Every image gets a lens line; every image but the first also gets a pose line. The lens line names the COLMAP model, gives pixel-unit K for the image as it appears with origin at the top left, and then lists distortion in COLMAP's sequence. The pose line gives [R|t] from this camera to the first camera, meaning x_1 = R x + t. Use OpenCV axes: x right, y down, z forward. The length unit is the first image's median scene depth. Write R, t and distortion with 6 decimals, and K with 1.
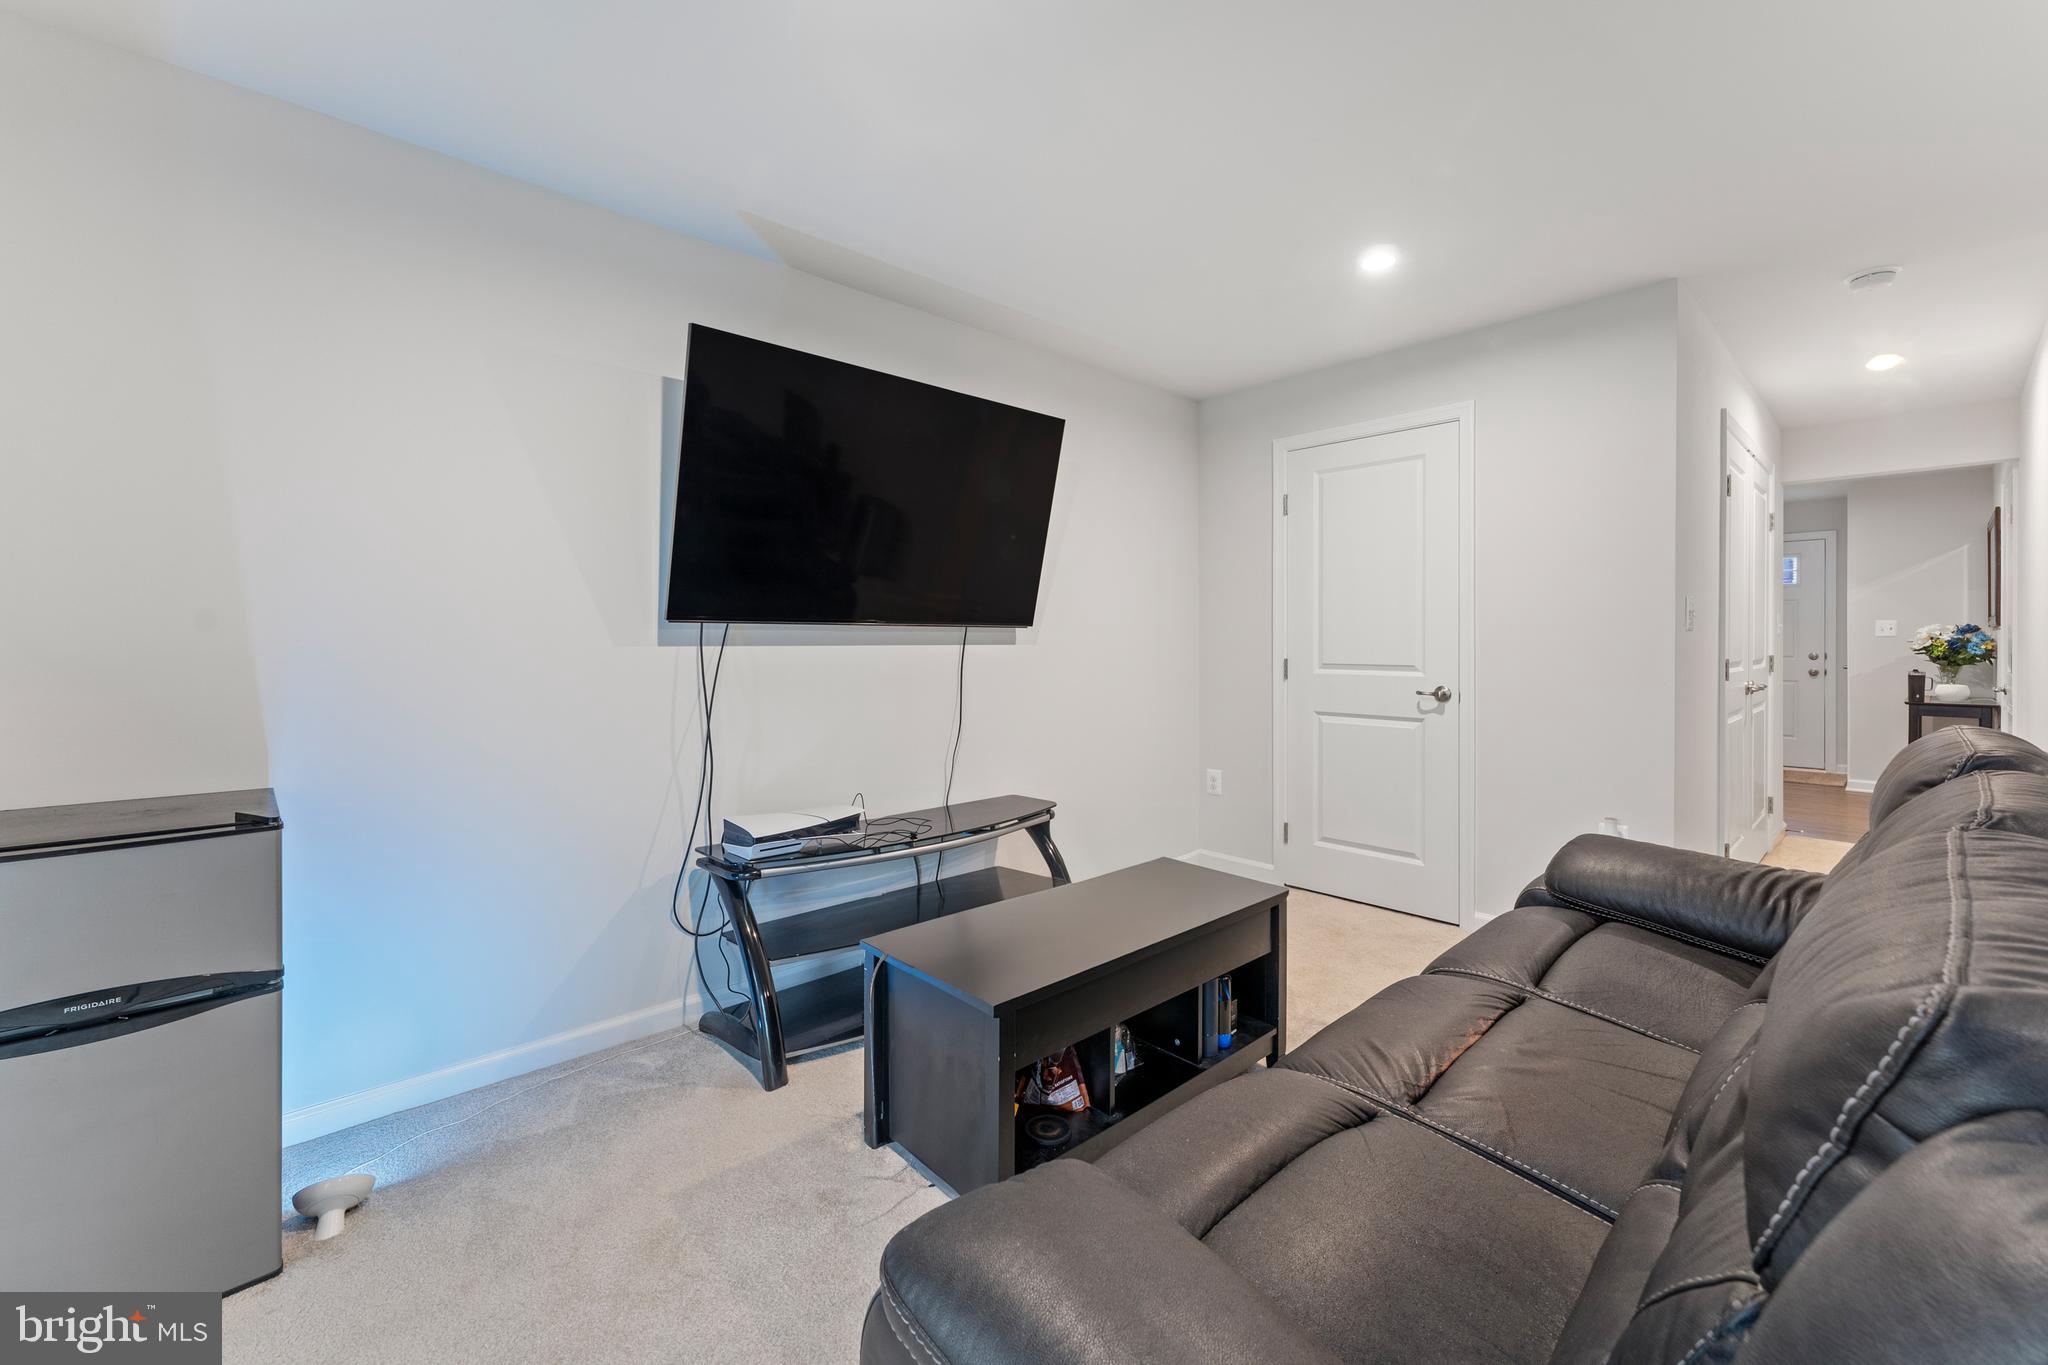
lens RADIAL K [[850.6, 0, 1027.9], [0, 850.6, 638.4], [0, 0, 1]] dist [0.006092, 0.000240]
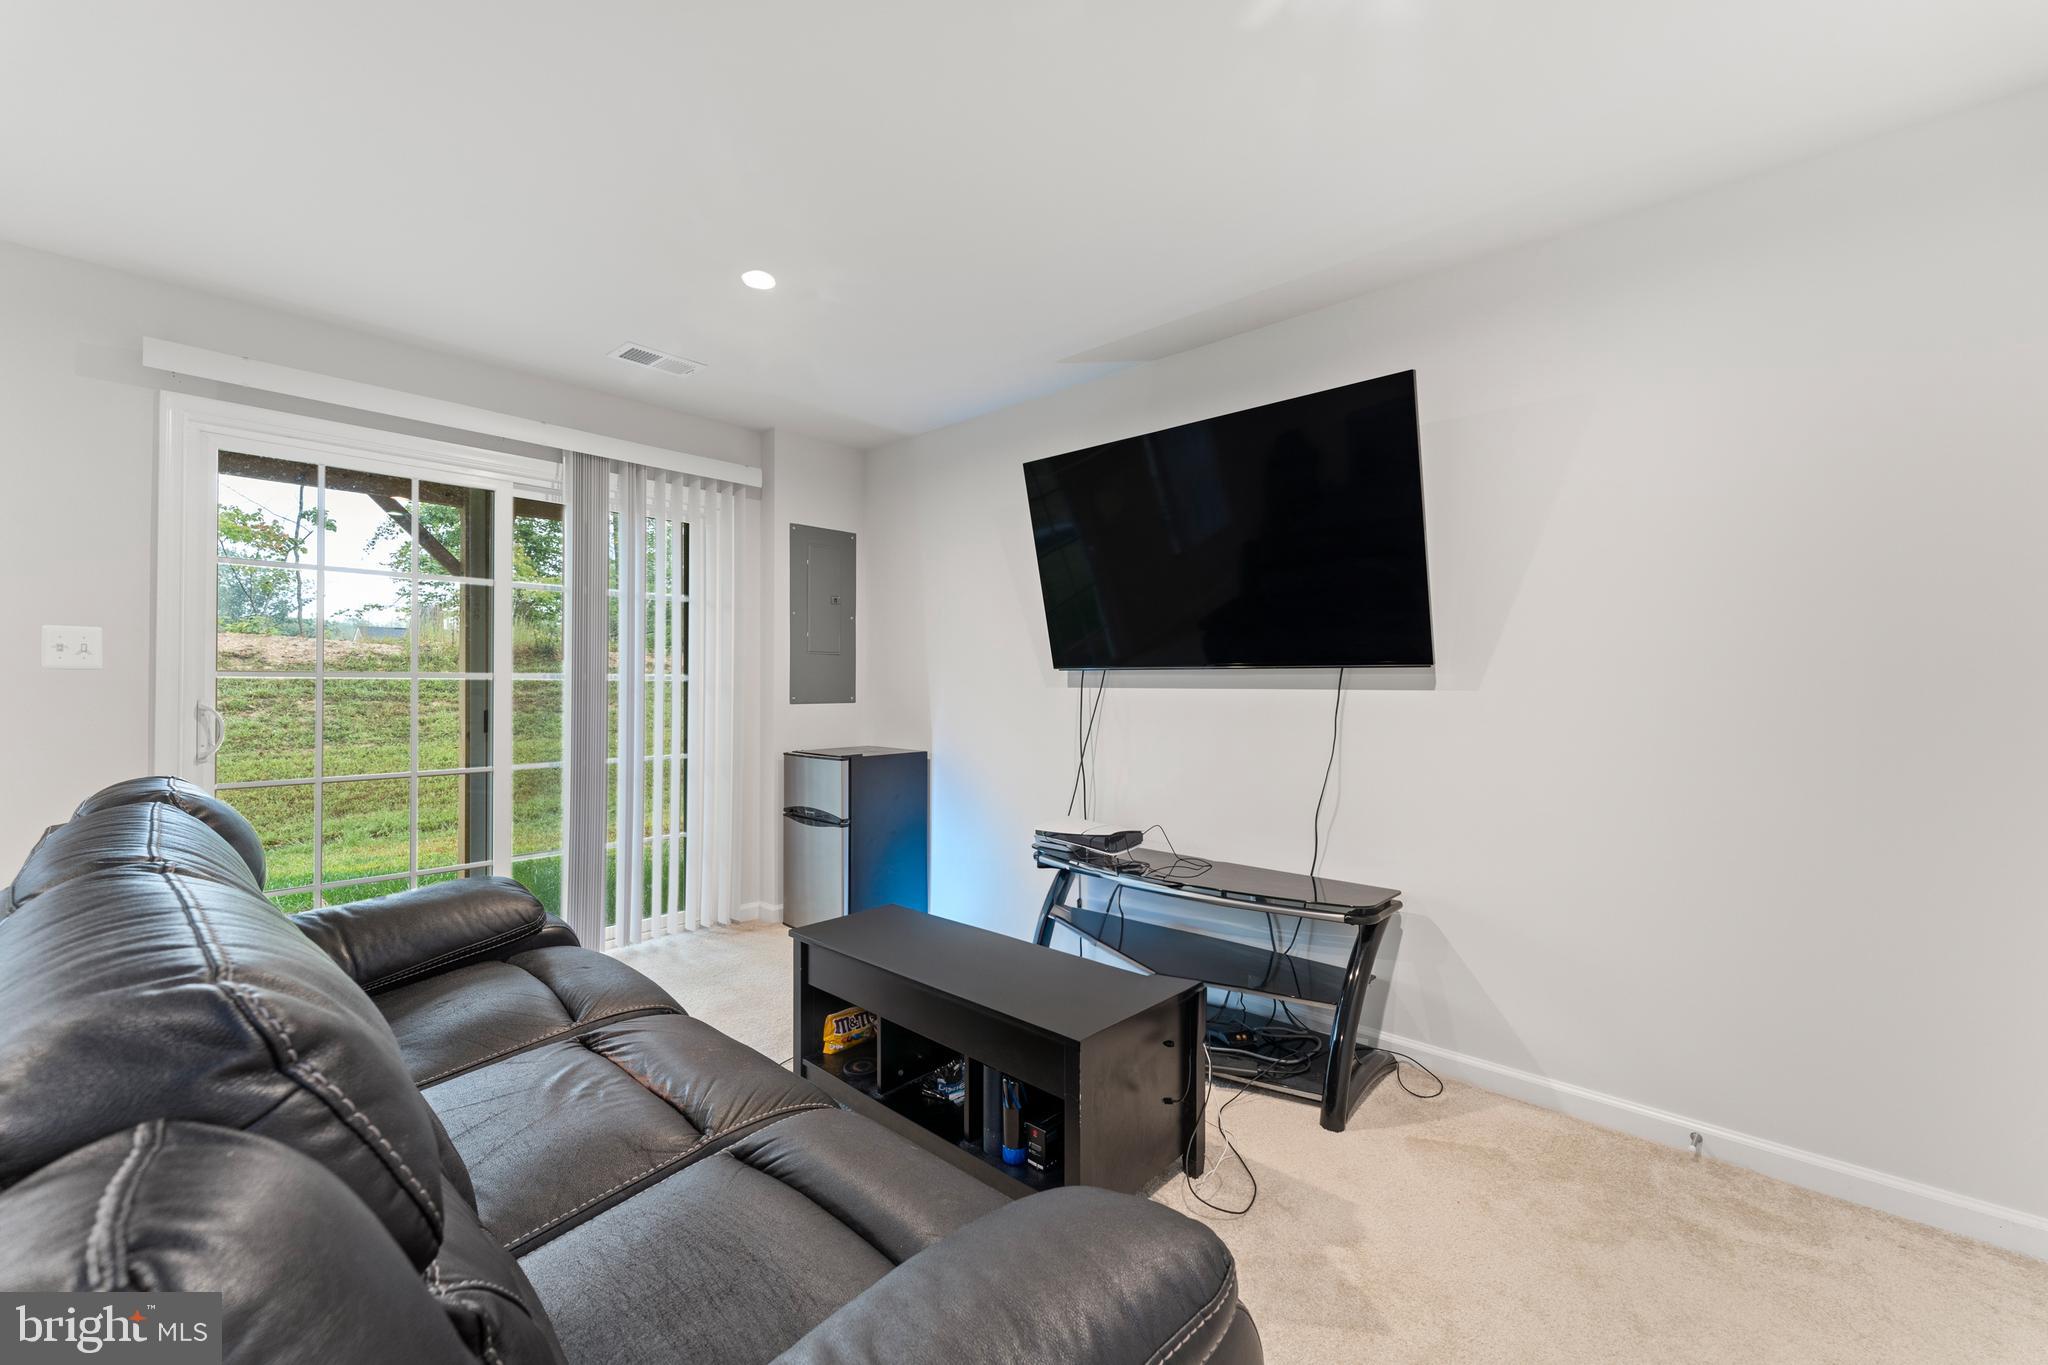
lens RADIAL K [[820.5, 0, 1025.4], [0, 820.5, 680.5], [0, 0, 1]] dist [0.000573, 0.000228]
pose [[0.075329, -0.004007, -0.997151, 0.732282], [-0.002112, 0.999989, -0.004178, 0.002694], [0.997156, 0.002421, 0.075320, 0.665518]]
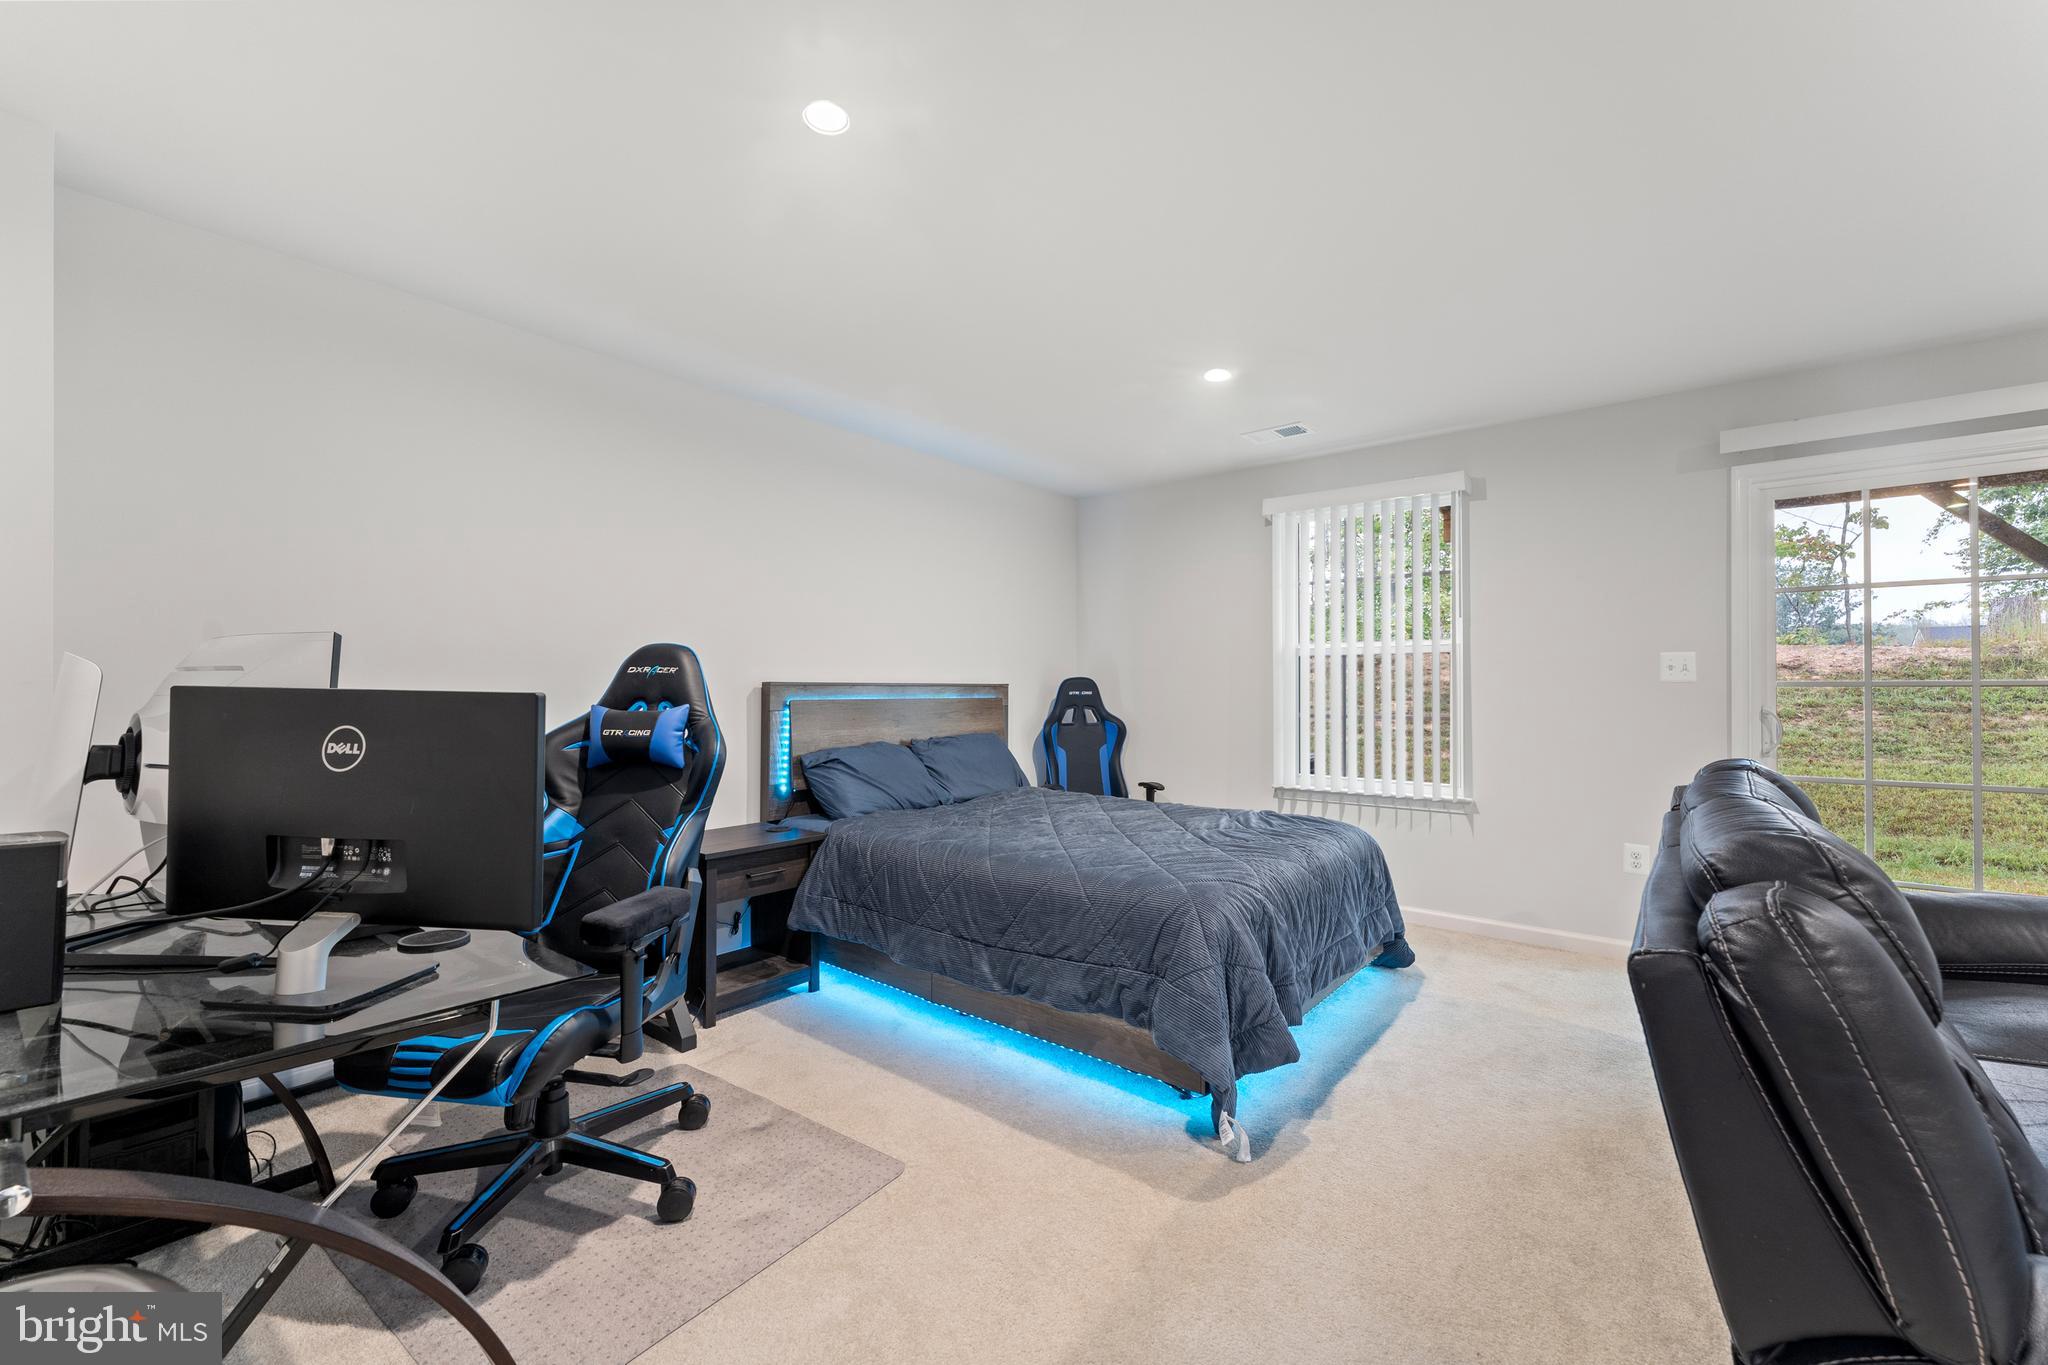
lens RADIAL K [[835.5, 0, 1024.0], [0, 835.5, 682.5], [0, 0, 1]] dist [0.003349, 0.000470]
pose [[-0.989531, -0.000810, -0.144316, 1.445429], [0.000936, 0.999927, -0.012027, 0.005110], [0.144316, -0.012036, -0.989459, 1.210623]]
